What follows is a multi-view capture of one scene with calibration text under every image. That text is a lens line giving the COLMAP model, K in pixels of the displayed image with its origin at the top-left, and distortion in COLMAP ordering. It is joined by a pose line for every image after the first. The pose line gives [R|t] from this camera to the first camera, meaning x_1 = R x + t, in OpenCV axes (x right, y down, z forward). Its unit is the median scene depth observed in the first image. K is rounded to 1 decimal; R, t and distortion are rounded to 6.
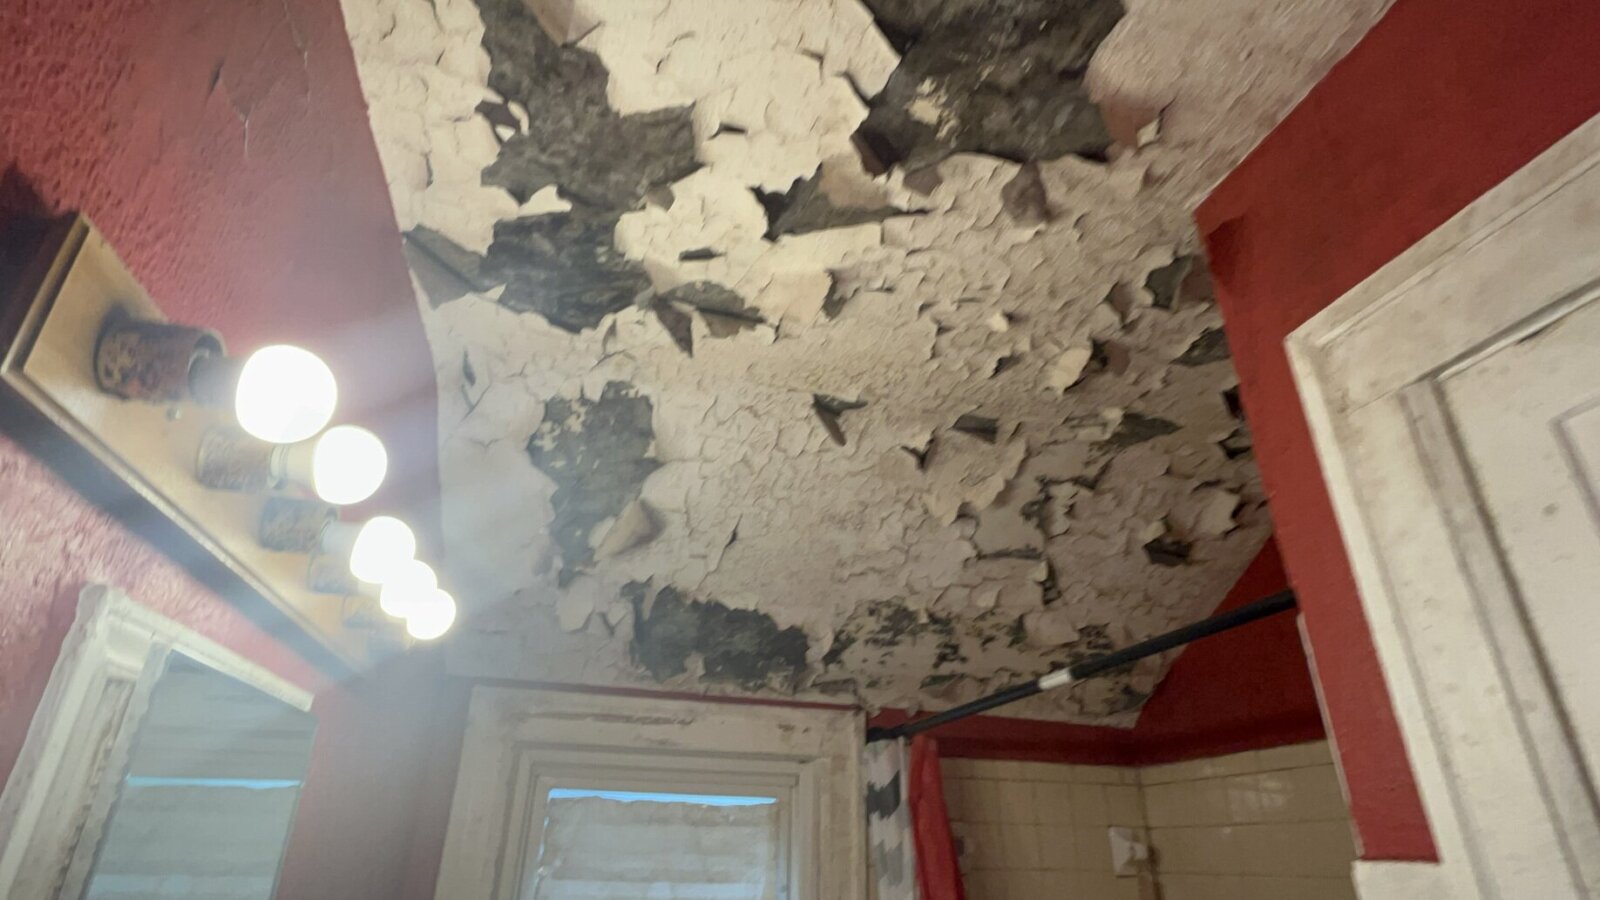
lens RADIAL K [[817.1, 0, 790.0], [0, 817.1, 448.6], [0, 0, 1]] dist [0.001389, -0.000766]
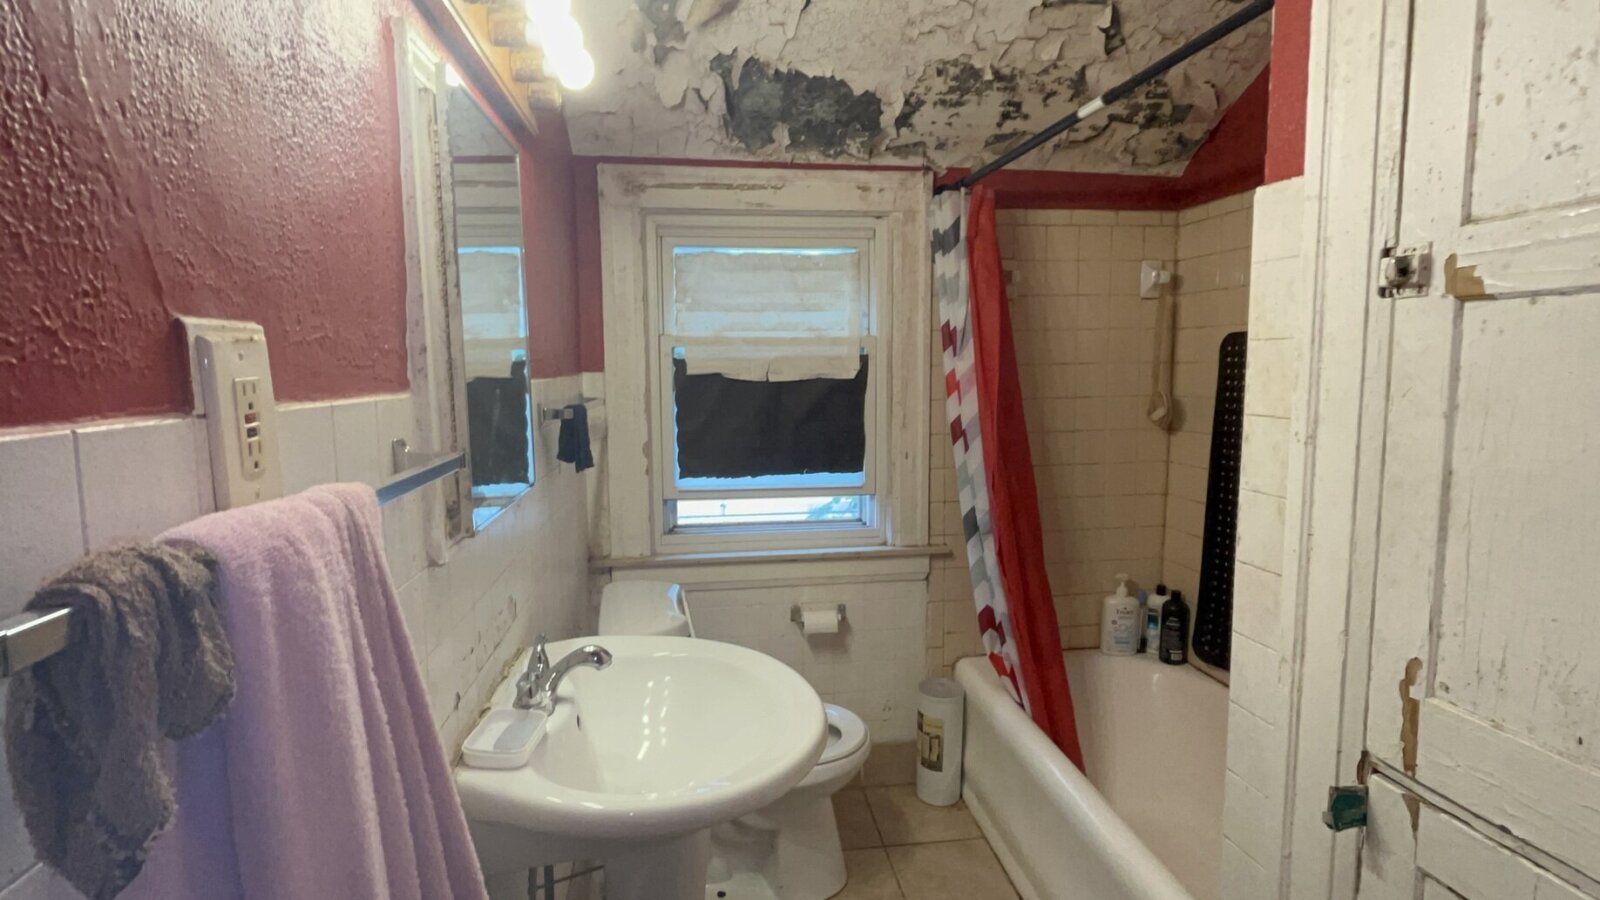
lens RADIAL K [[817.1, 0, 790.0], [0, 817.1, 448.6], [0, 0, 1]] dist [0.001389, -0.000766]
pose [[0.993892, -0.019854, -0.108559, 0.010279], [0.075447, 0.840145, 0.537088, 0.021833], [0.080542, -0.541998, 0.836511, -0.186443]]
